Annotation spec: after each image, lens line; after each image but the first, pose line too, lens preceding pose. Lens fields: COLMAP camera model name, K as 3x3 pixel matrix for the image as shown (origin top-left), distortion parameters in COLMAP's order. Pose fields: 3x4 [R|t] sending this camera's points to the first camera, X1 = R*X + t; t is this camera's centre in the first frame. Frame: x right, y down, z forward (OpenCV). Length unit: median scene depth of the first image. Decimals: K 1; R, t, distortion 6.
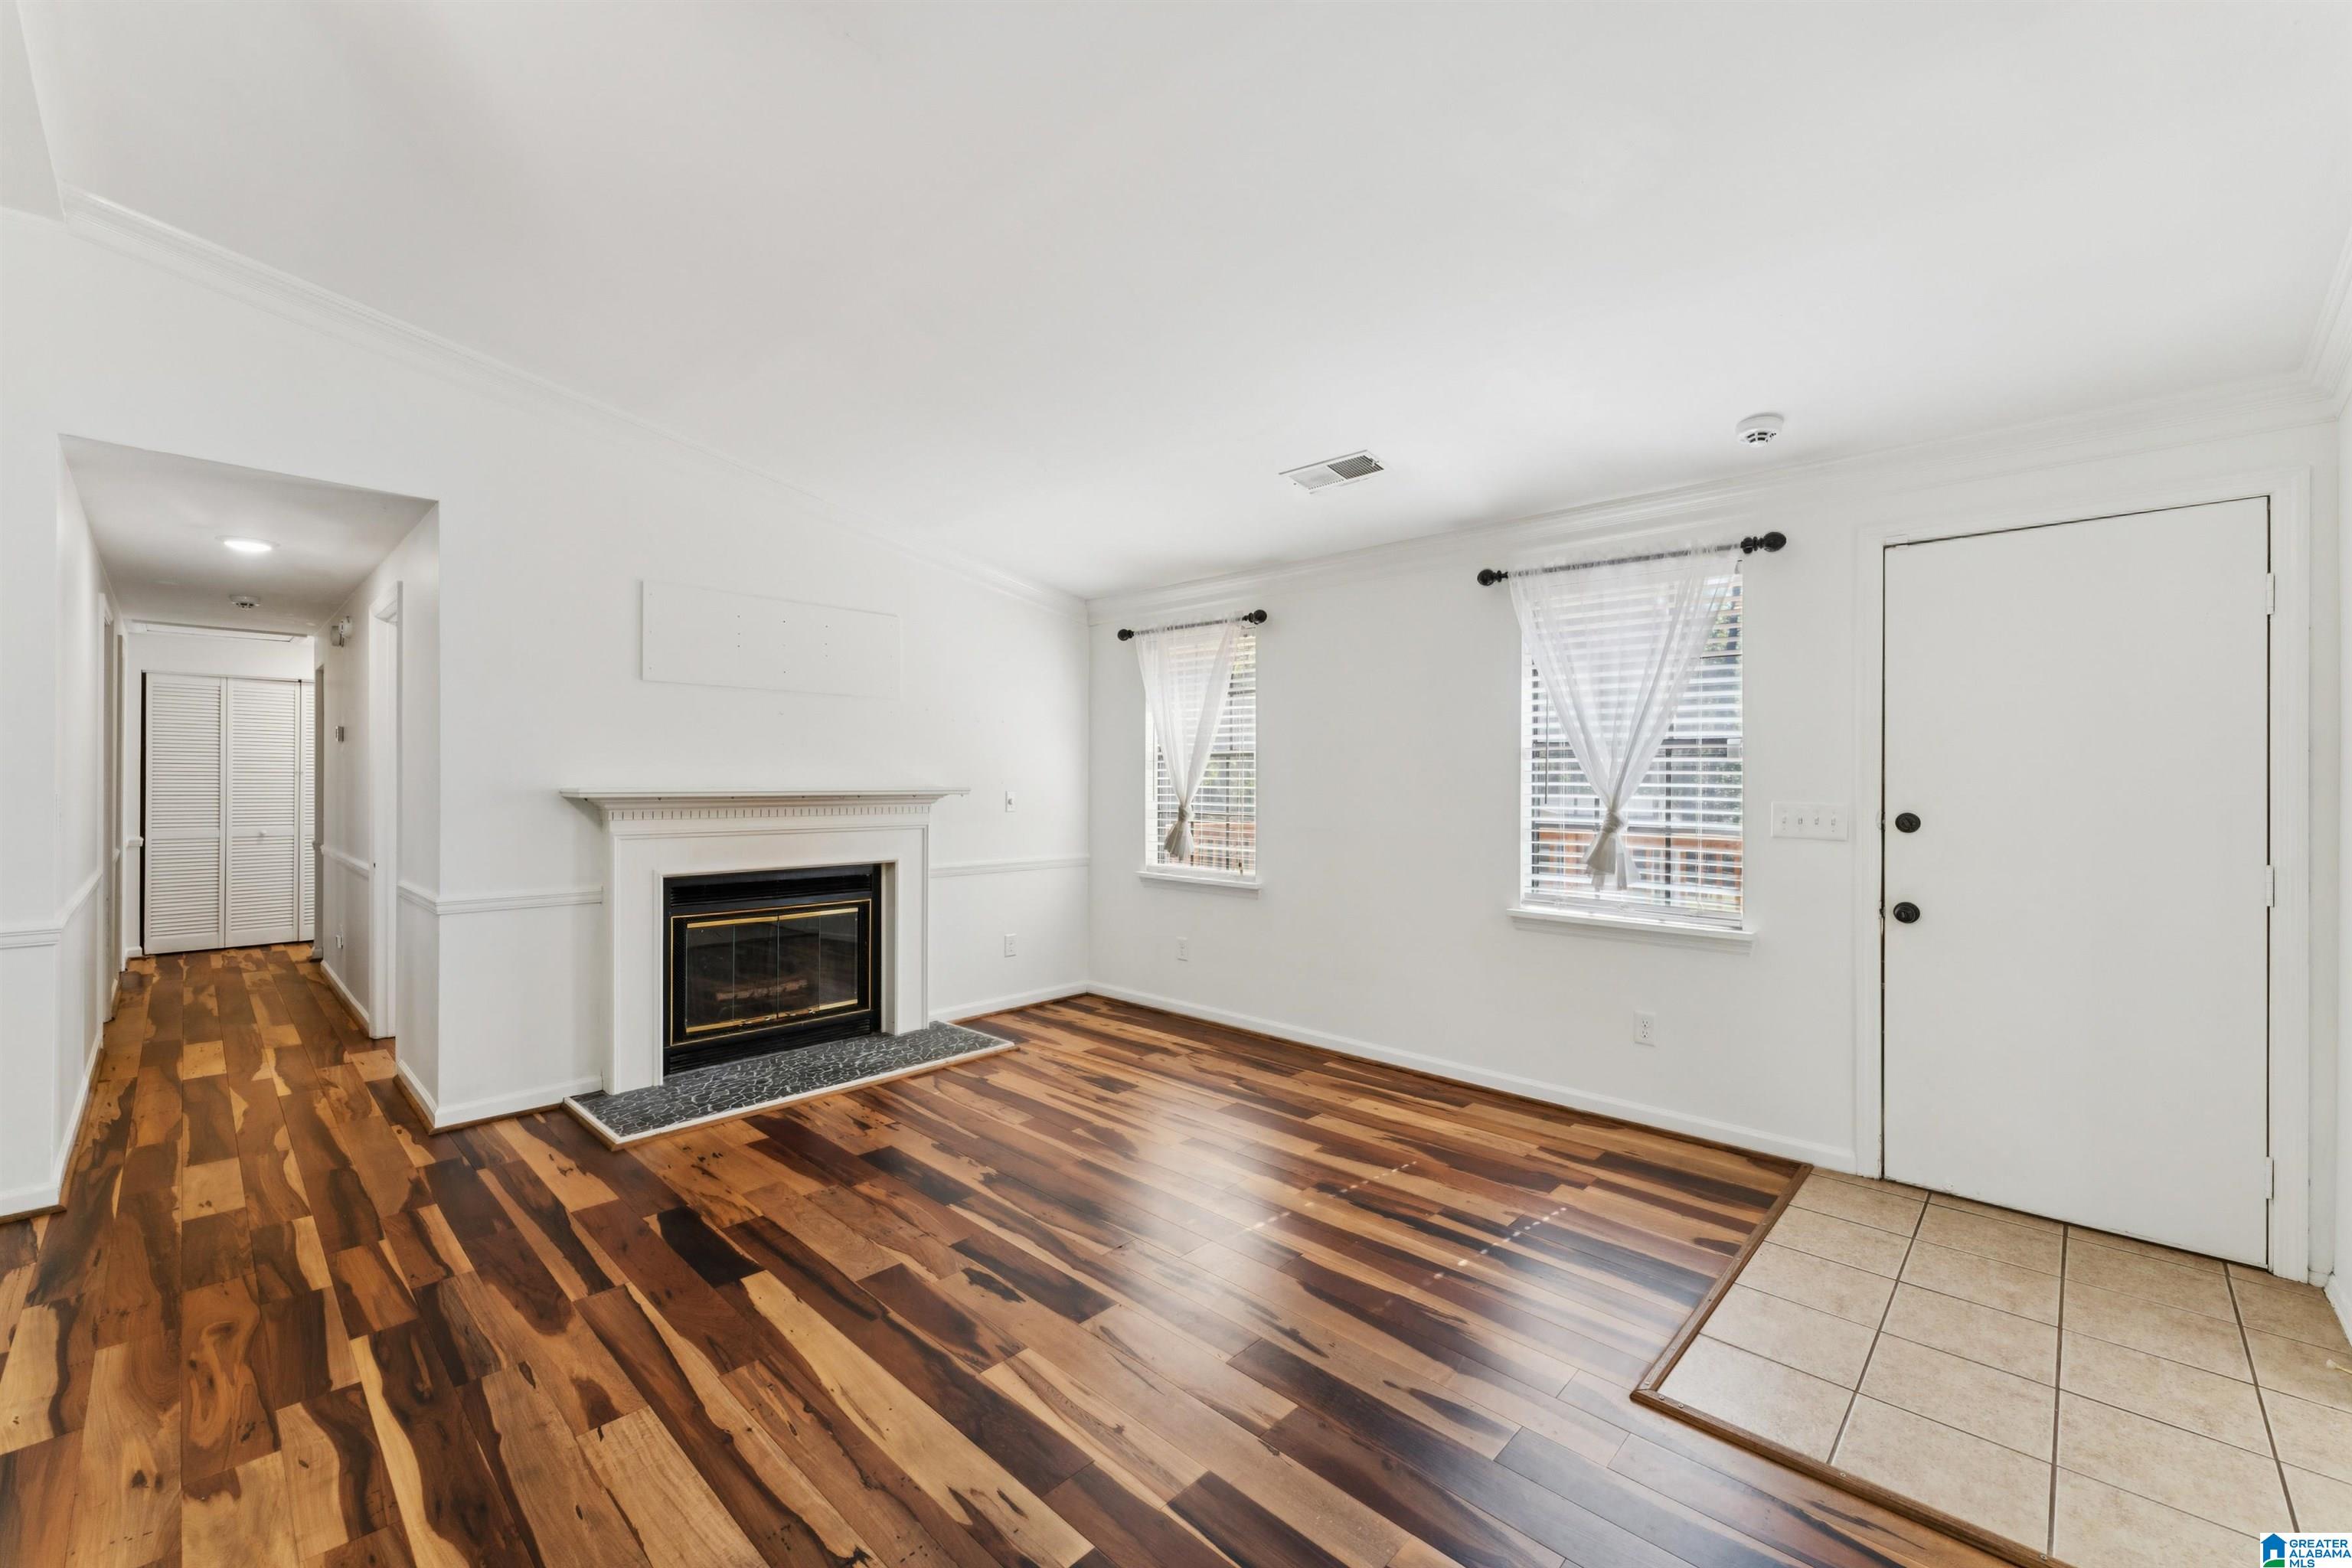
lens RADIAL K [[944.3, 0, 1176.0], [0, 944.3, 784.0], [0, 0, 1]] dist [0.000253, -0.000238]
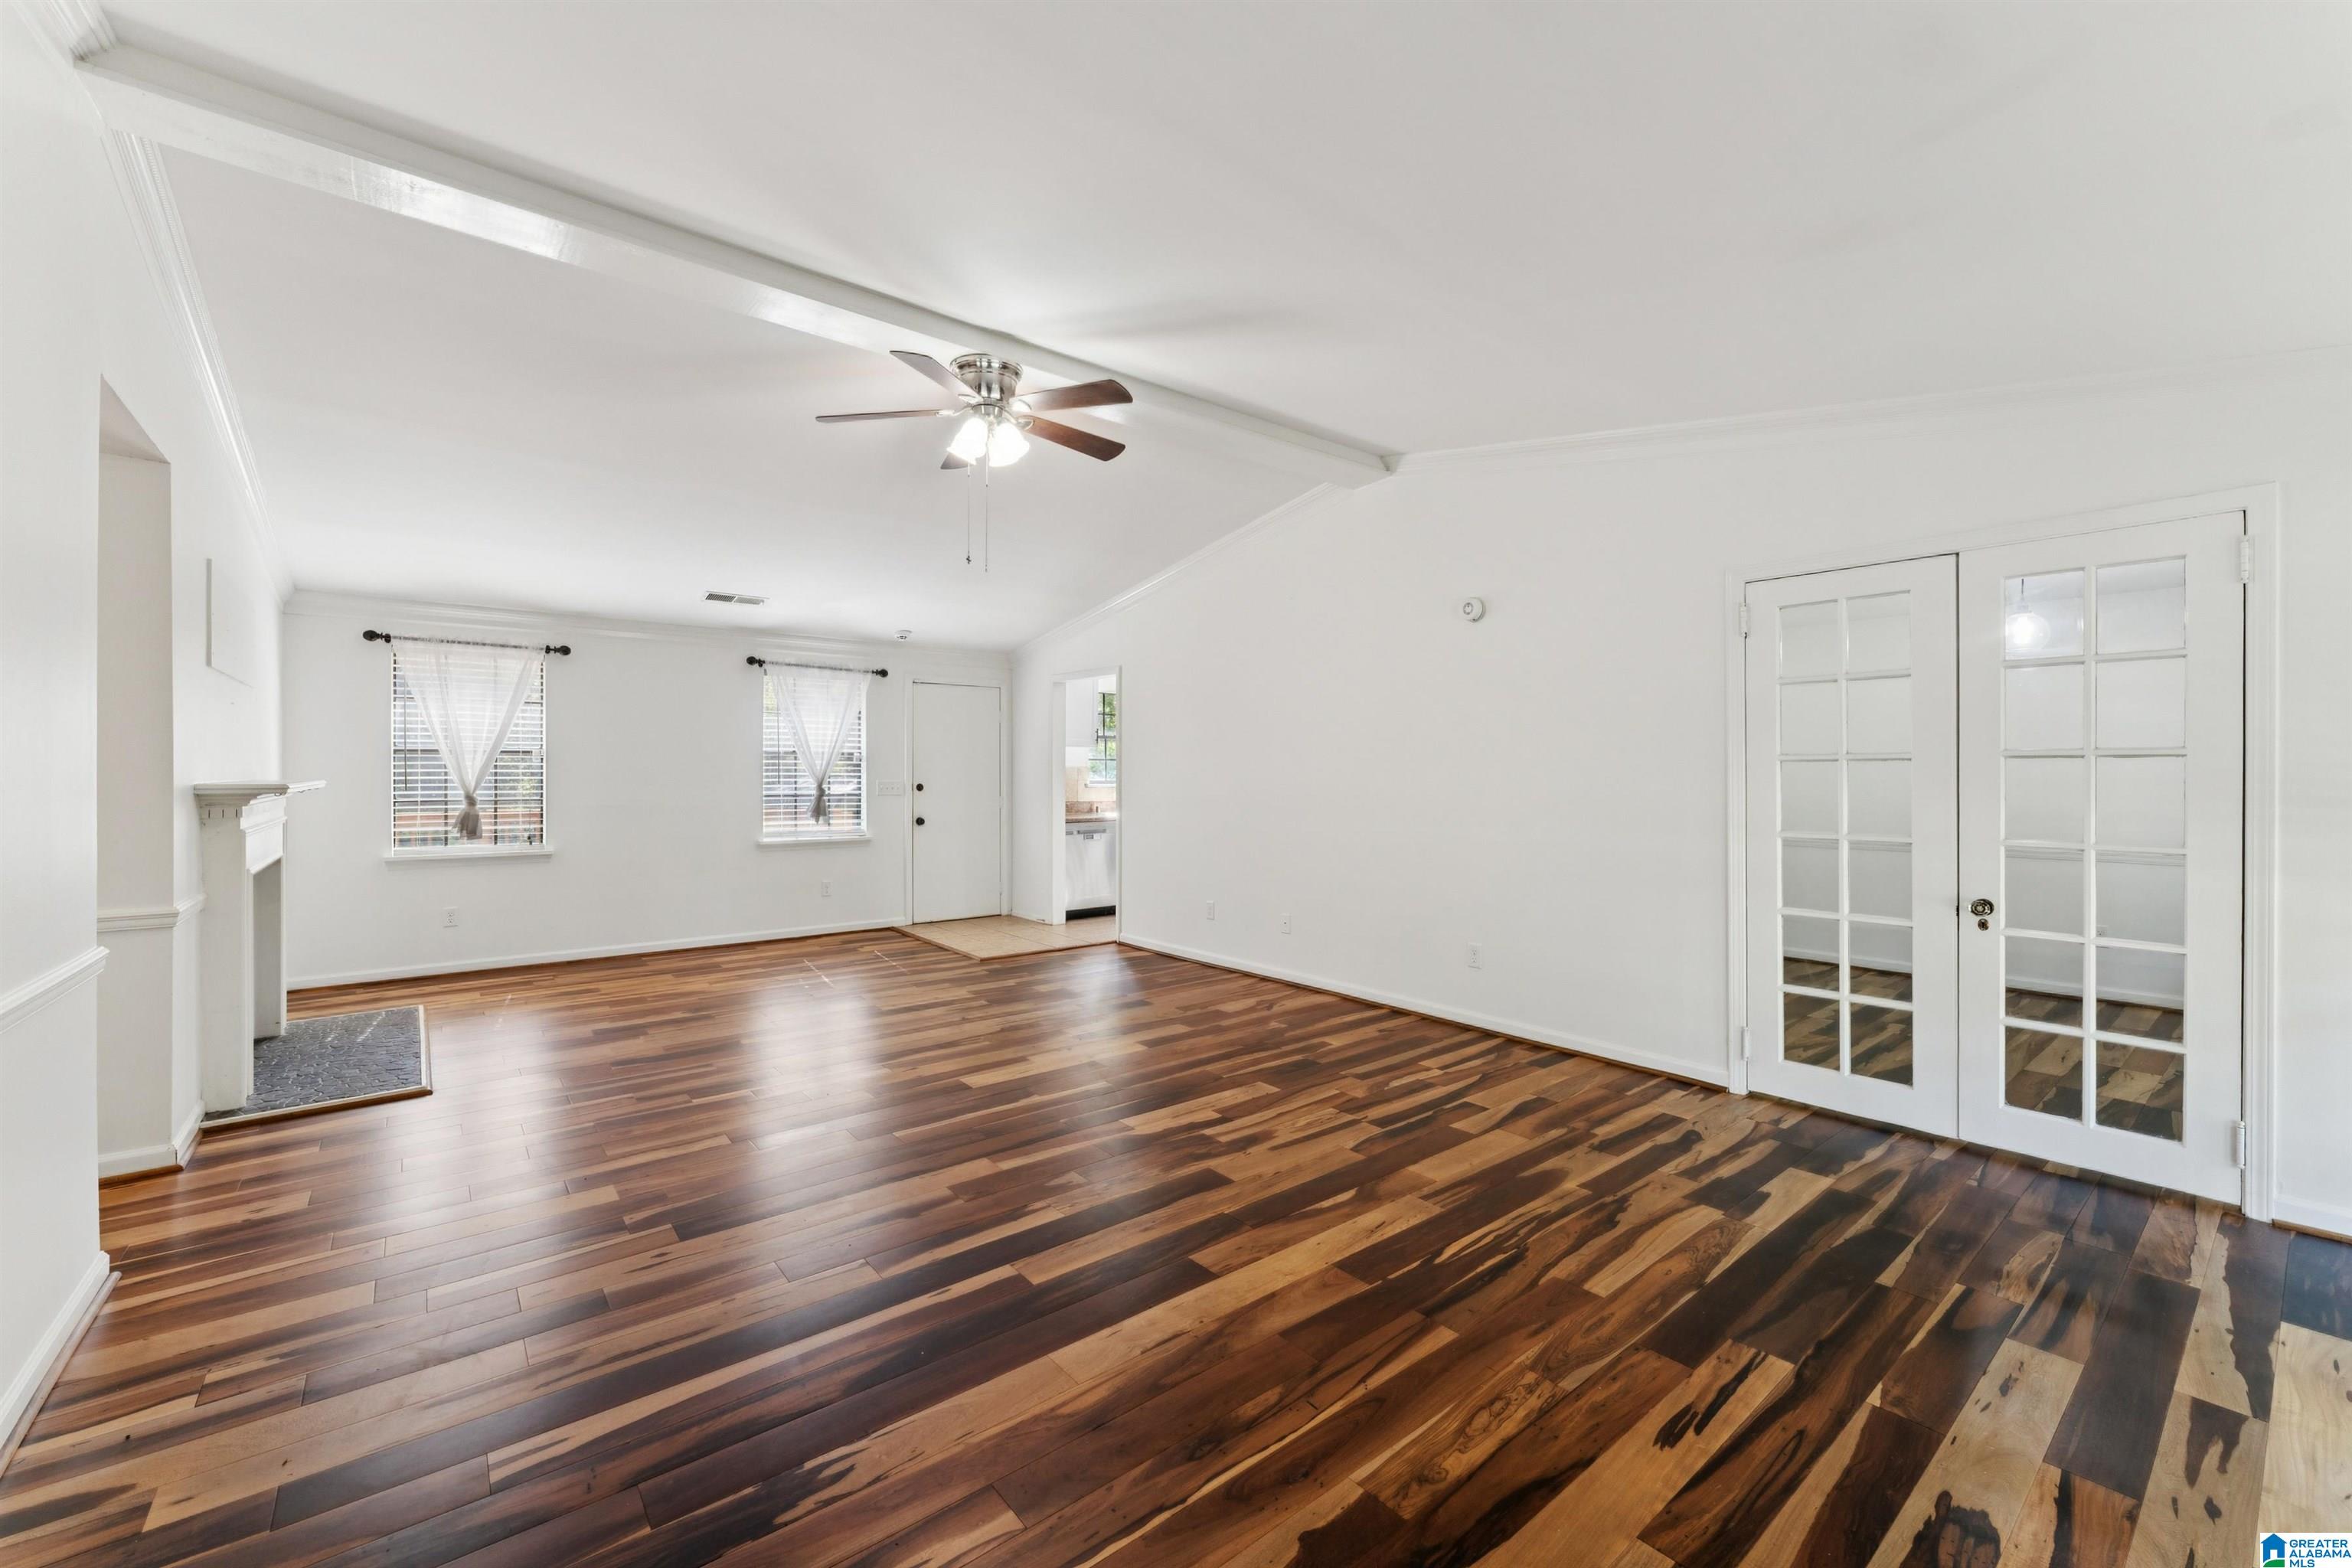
lens RADIAL K [[944.3, 0, 1176.0], [0, 944.3, 784.0], [0, 0, 1]] dist [0.000253, -0.000238]
pose [[0.133568, -0.016706, 0.990899, -1.609940], [0.003058, 0.999860, 0.016445, -0.009687], [-0.991035, 0.000834, 0.133600, -0.065714]]
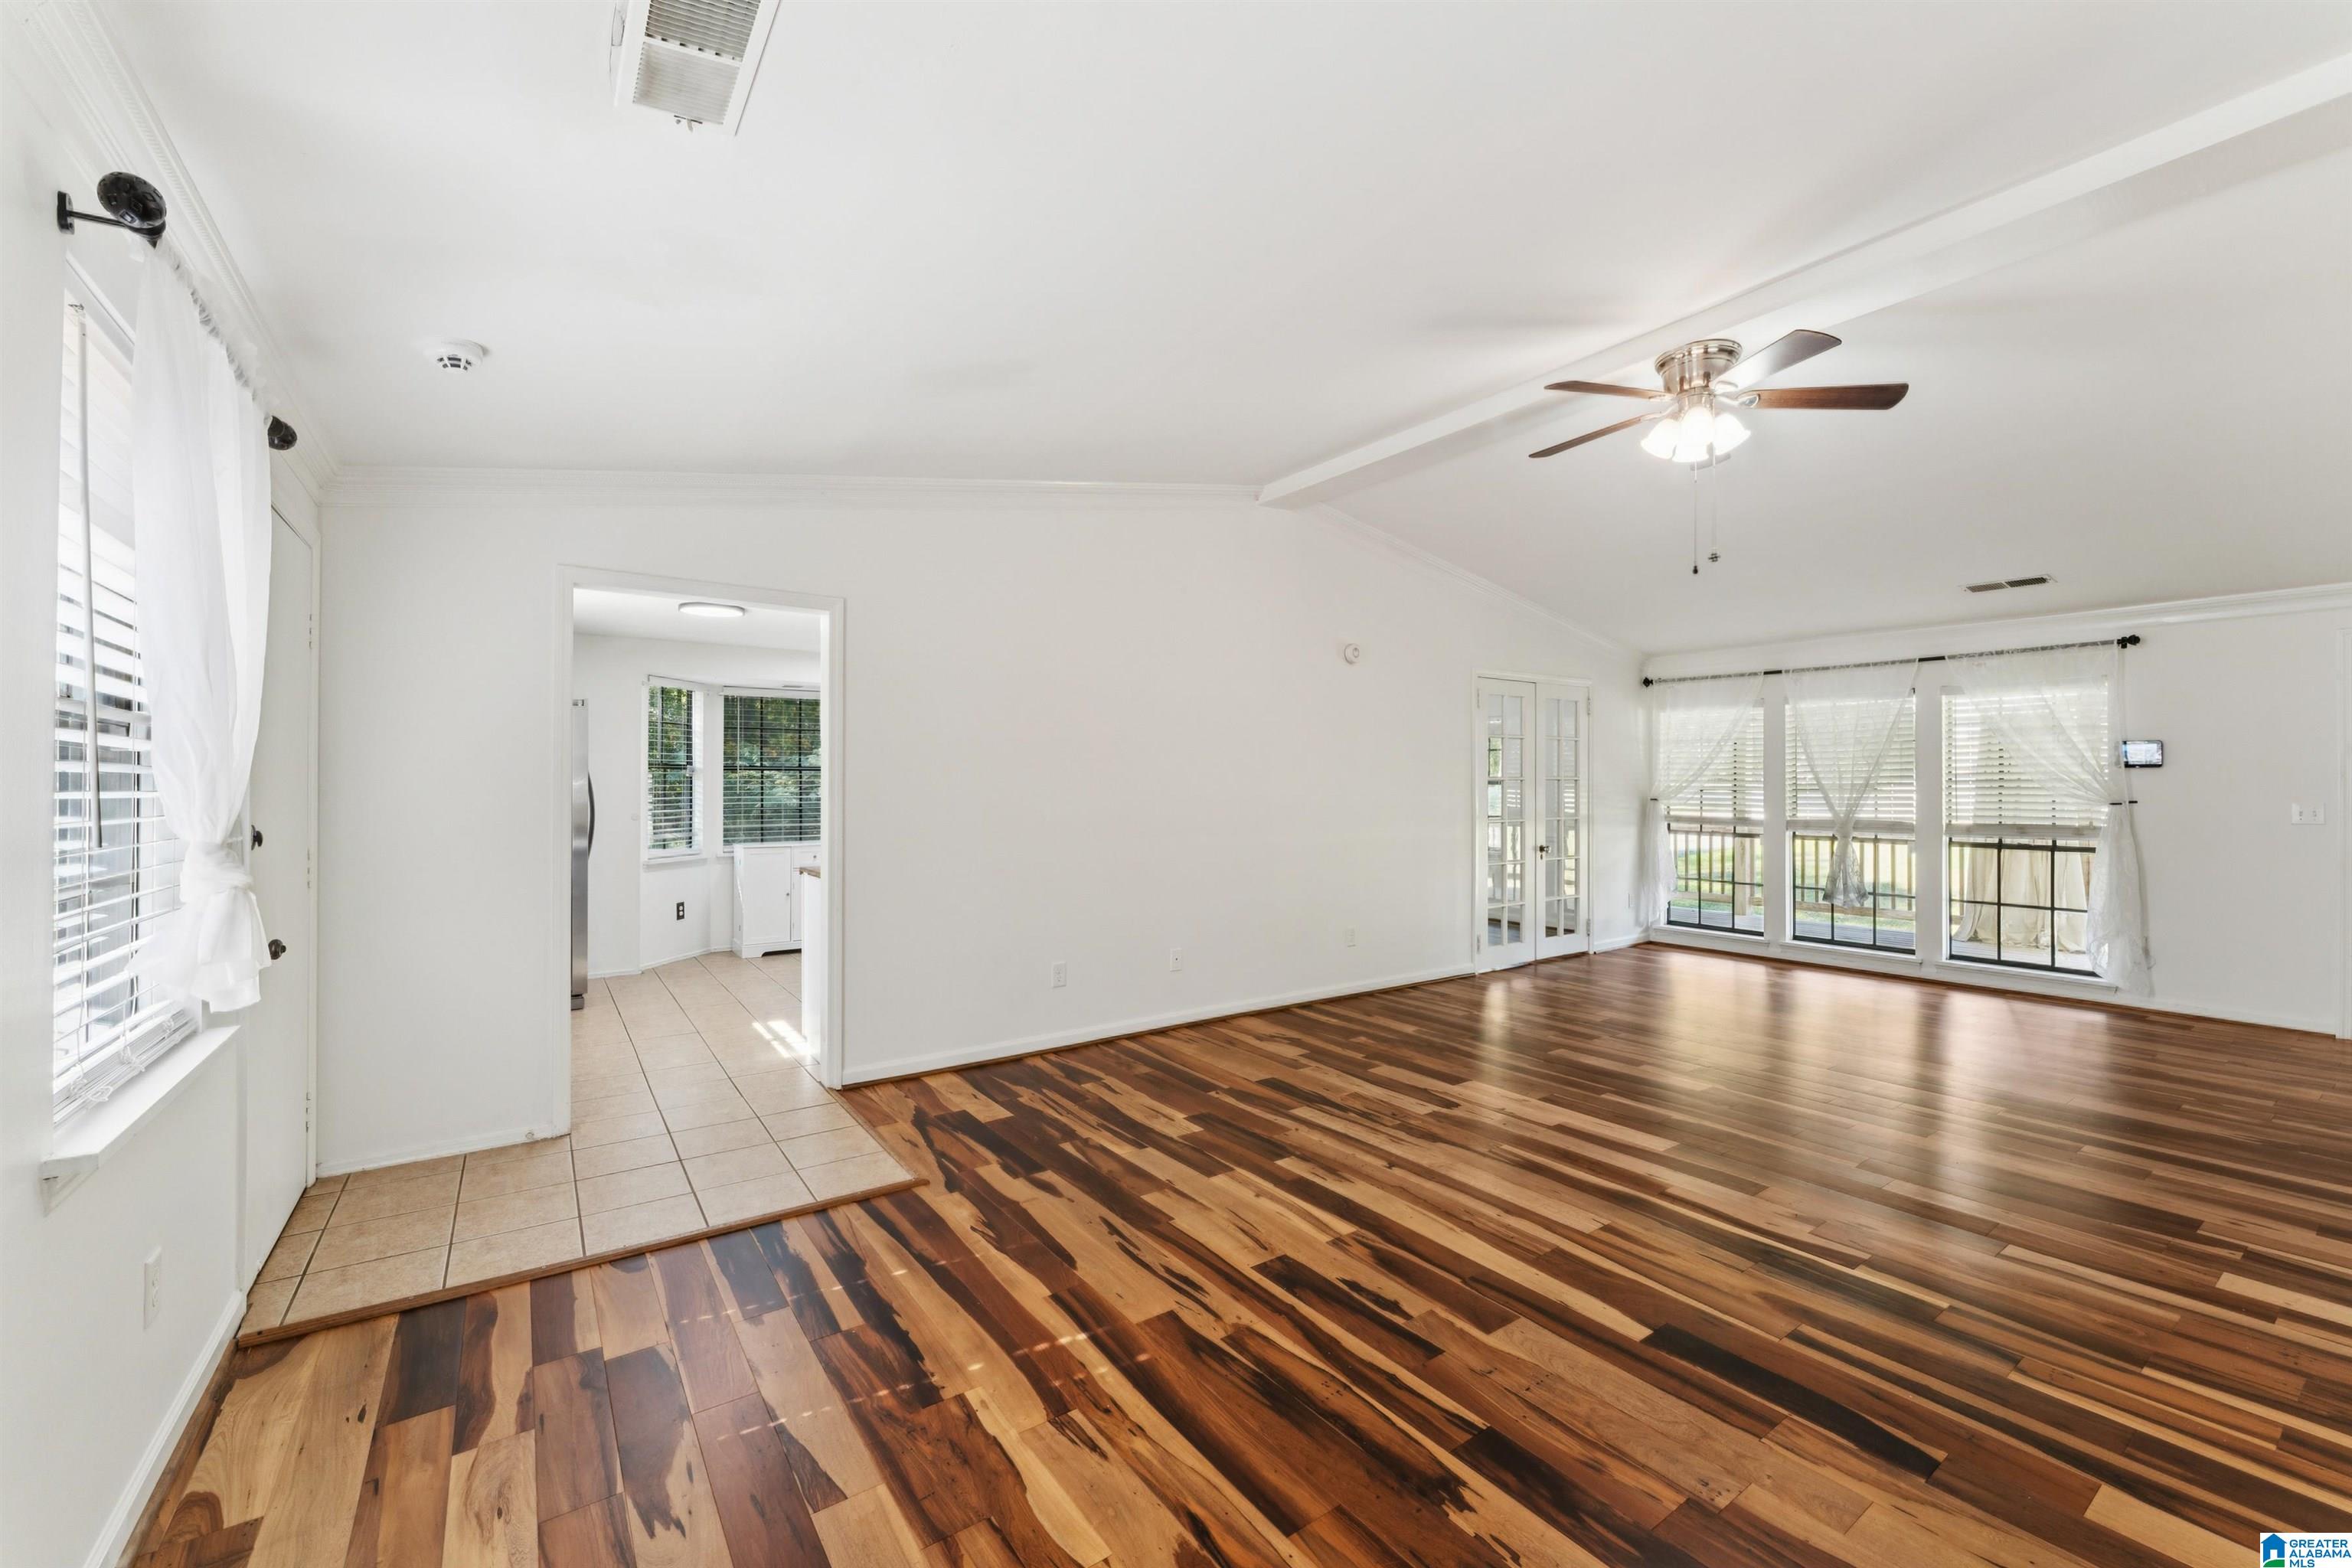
lens RADIAL K [[944.3, 0, 1176.0], [0, 944.3, 784.0], [0, 0, 1]] dist [0.000253, -0.000238]
pose [[-0.980453, -0.005559, 0.196677, -0.134000], [-0.005240, 0.999984, 0.002143, -0.008901], [-0.196686, 0.001071, -0.980466, 1.479608]]
